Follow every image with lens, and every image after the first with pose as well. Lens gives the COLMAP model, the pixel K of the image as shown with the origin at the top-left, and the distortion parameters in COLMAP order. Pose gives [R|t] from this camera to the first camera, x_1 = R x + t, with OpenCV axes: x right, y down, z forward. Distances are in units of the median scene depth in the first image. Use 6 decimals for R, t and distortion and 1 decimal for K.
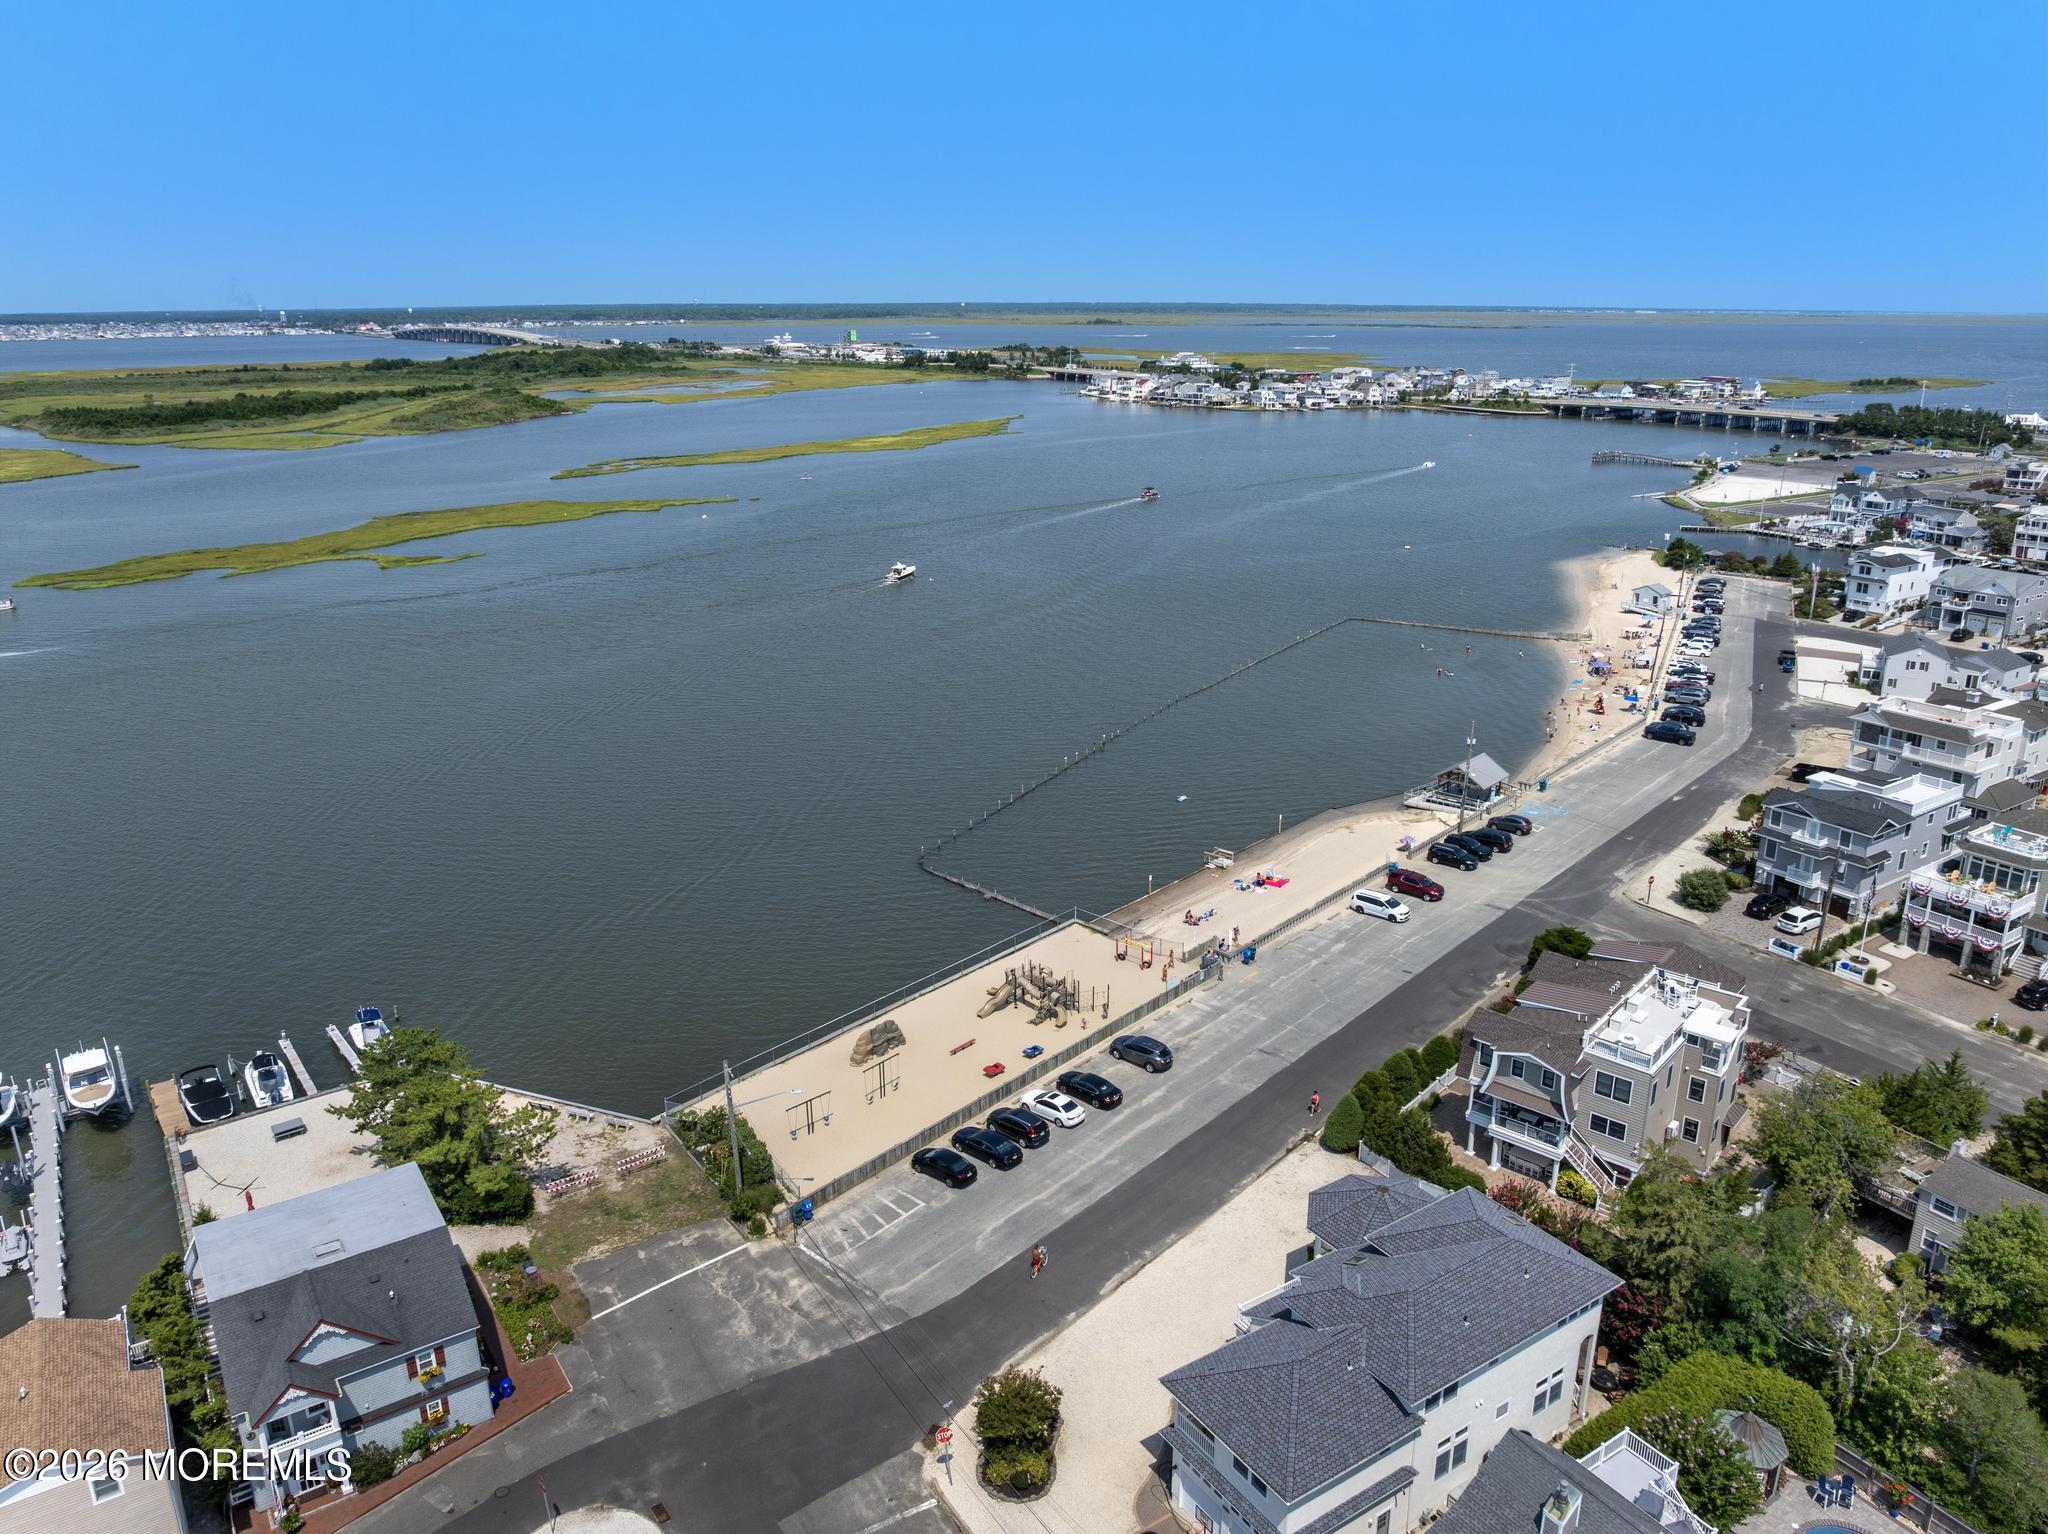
lens RADIAL K [[1431.4, 0, 1034.3], [0, 1431.4, 767.4], [0, 0, 1]] dist [-0.043088, 0.006639]
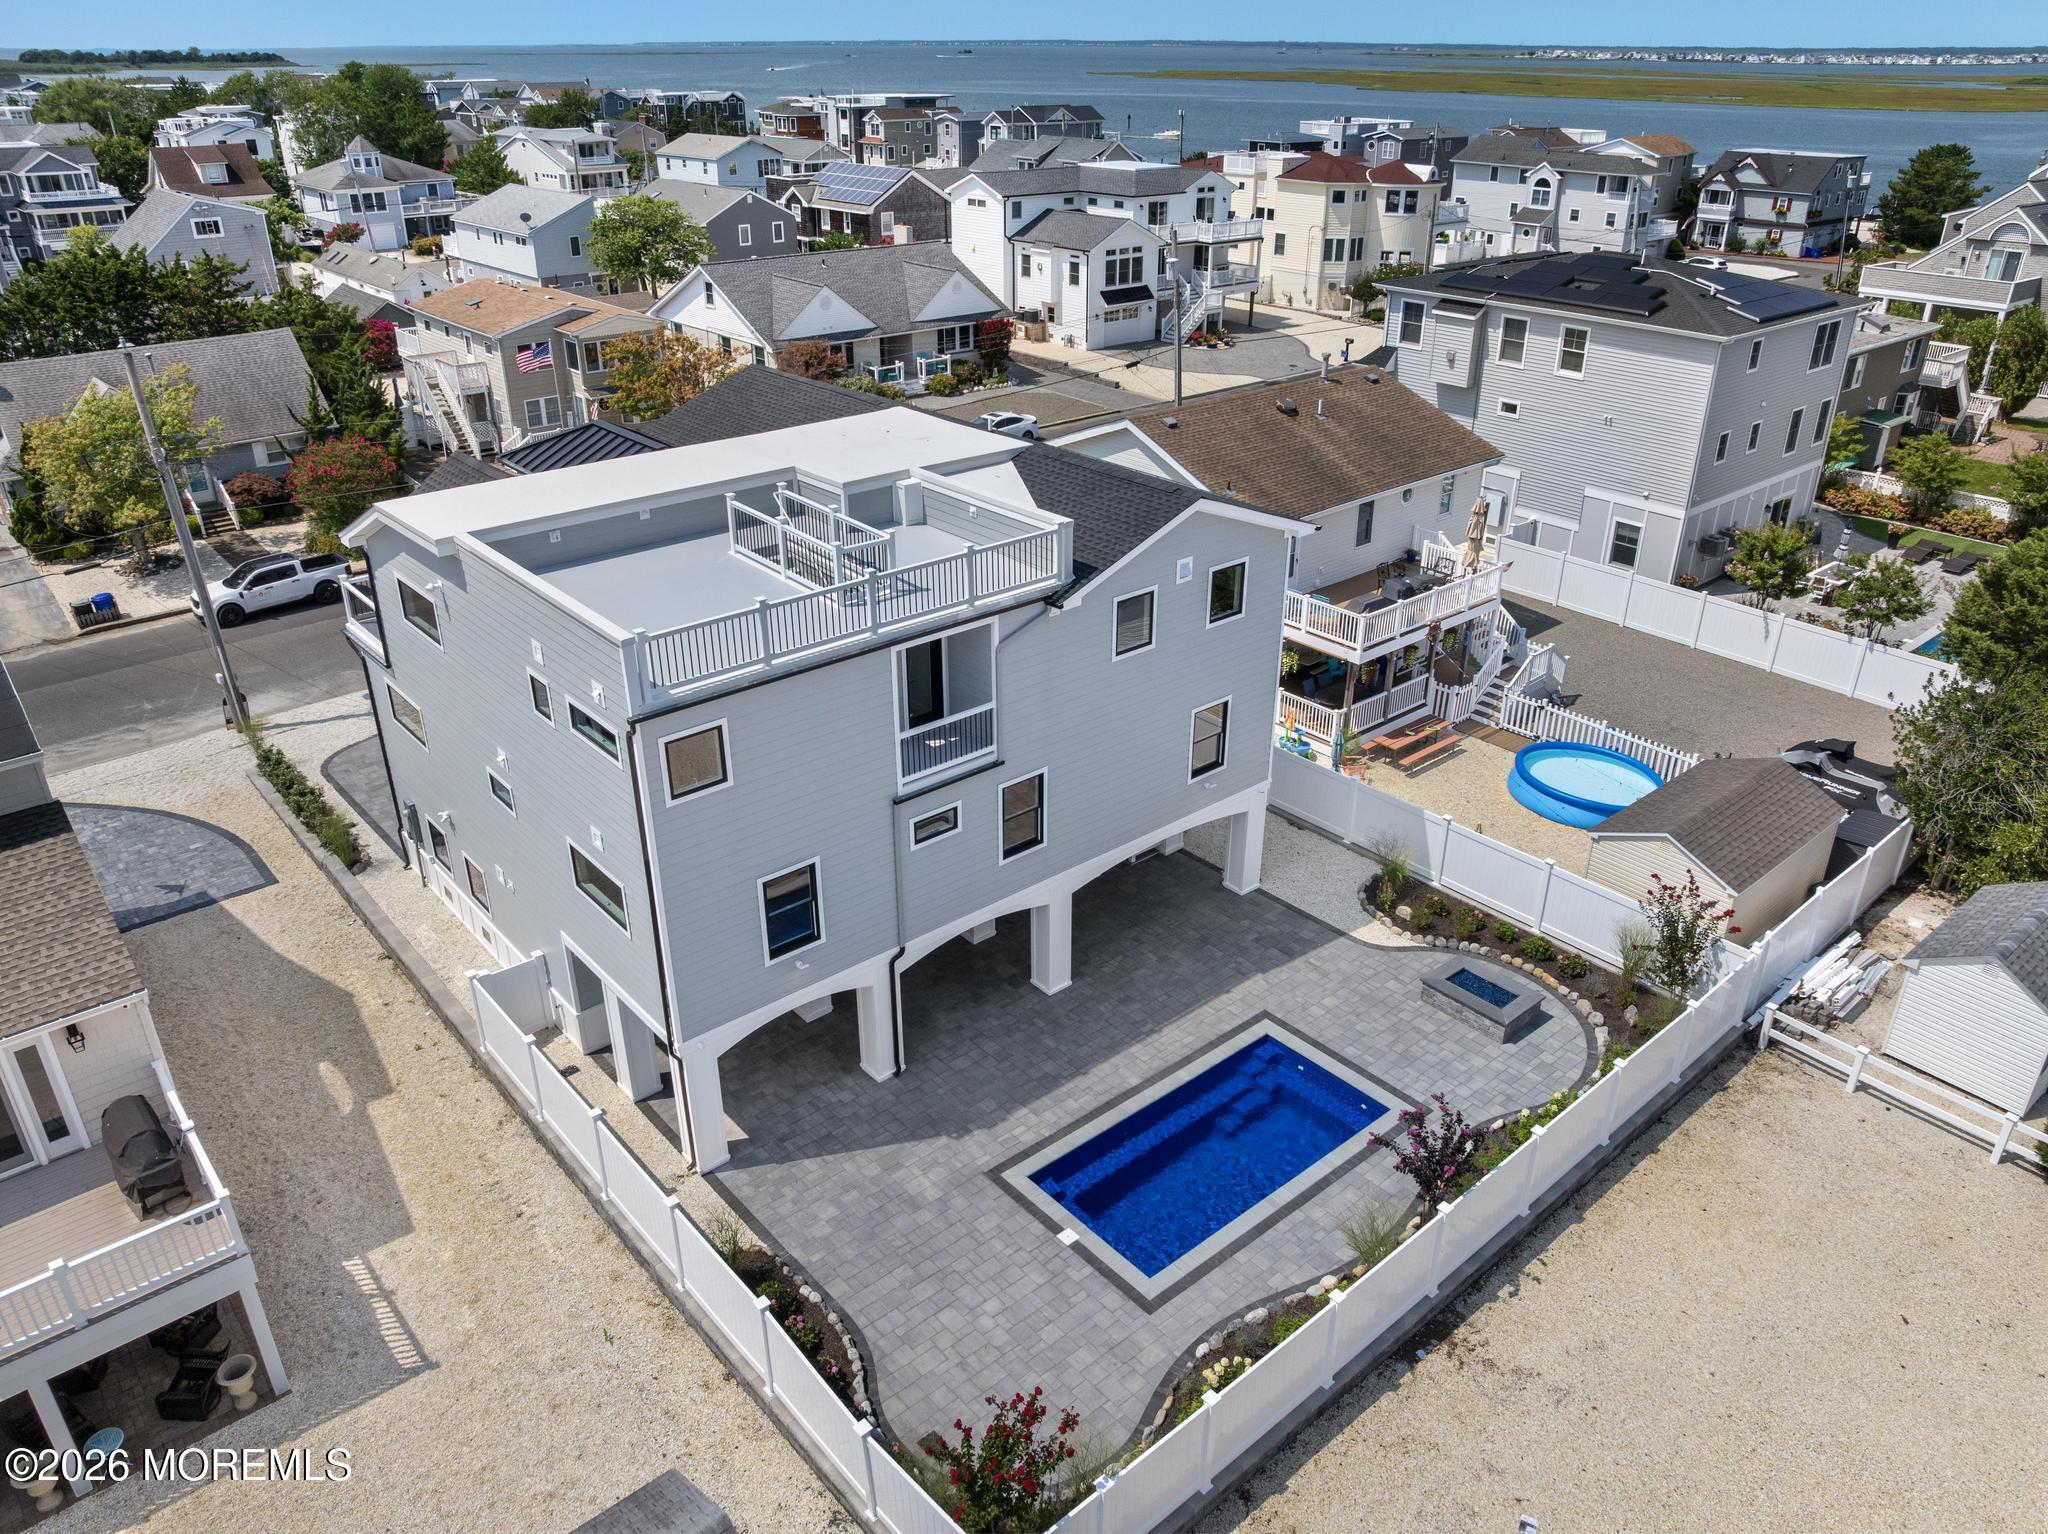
lens RADIAL K [[1456.7, 0, 1039.1], [0, 1456.7, 778.0], [0, 0, 1]] dist [-0.075577, 0.052478]
pose [[0.131224, 0.454929, -0.880807, 0.422064], [-0.310006, 0.862761, 0.399423, 0.174806], [0.941635, 0.220642, 0.254246, -0.083536]]
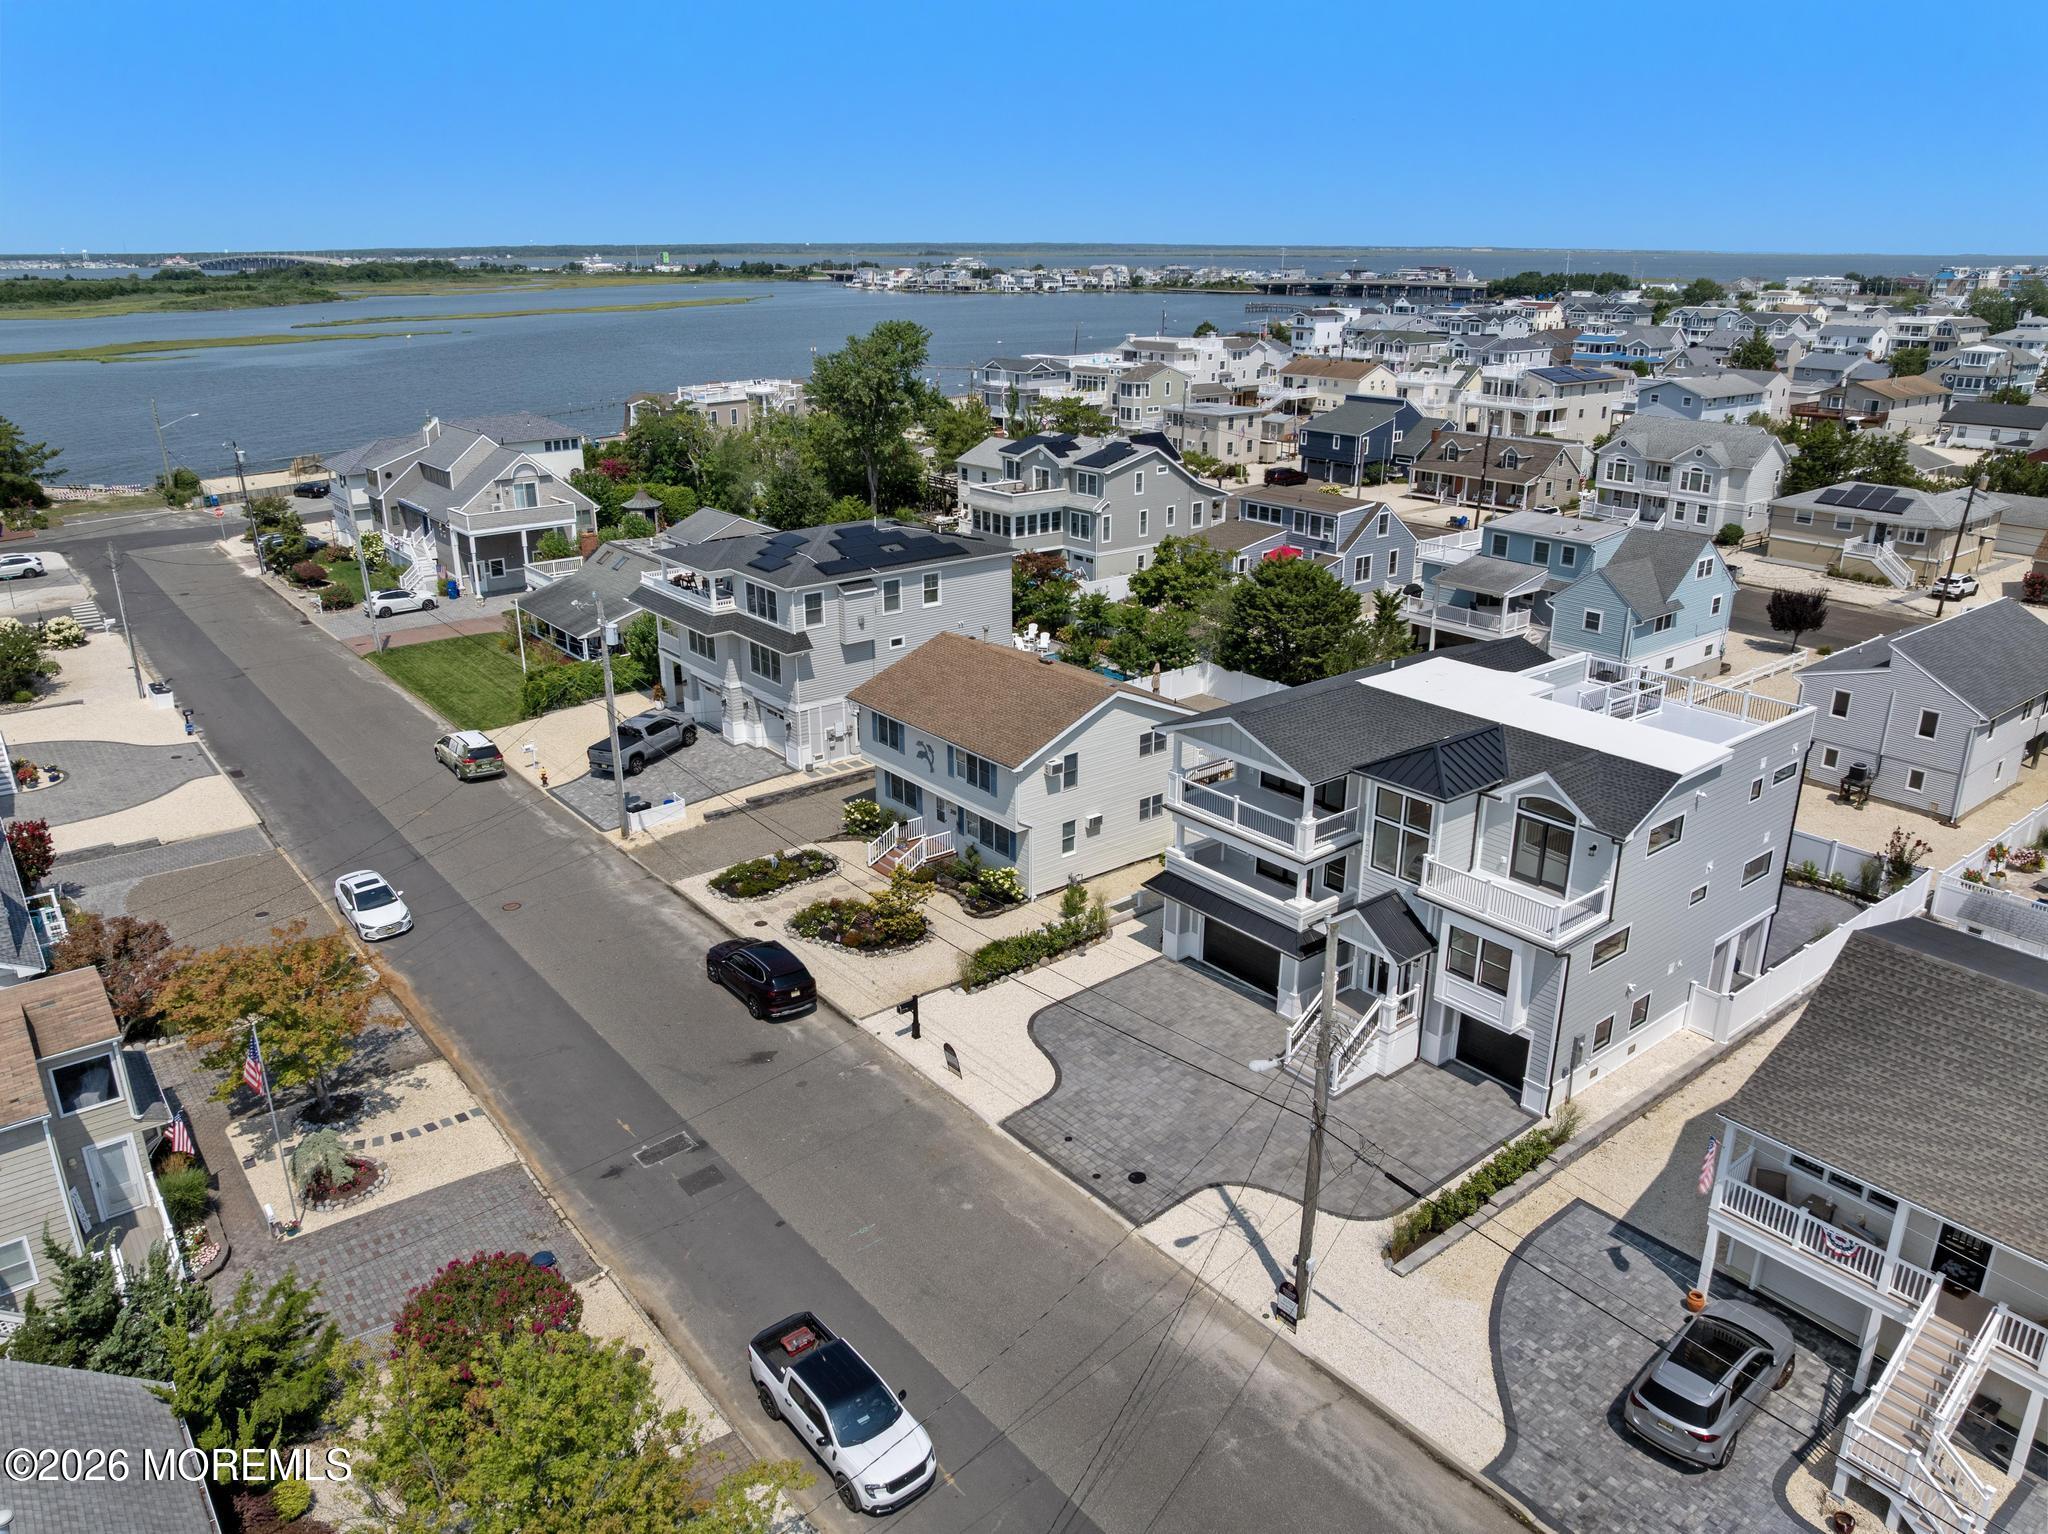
lens RADIAL K [[1439.3, 0, 1032.8], [0, 1439.3, 770.5], [0, 0, 1]] dist [-0.036990, 0.001668]
pose [[0.995580, -0.030217, 0.088922, 0.224376], [0.027038, 0.998959, 0.036743, 0.206310], [-0.089940, -0.034177, 0.995361, -0.264278]]
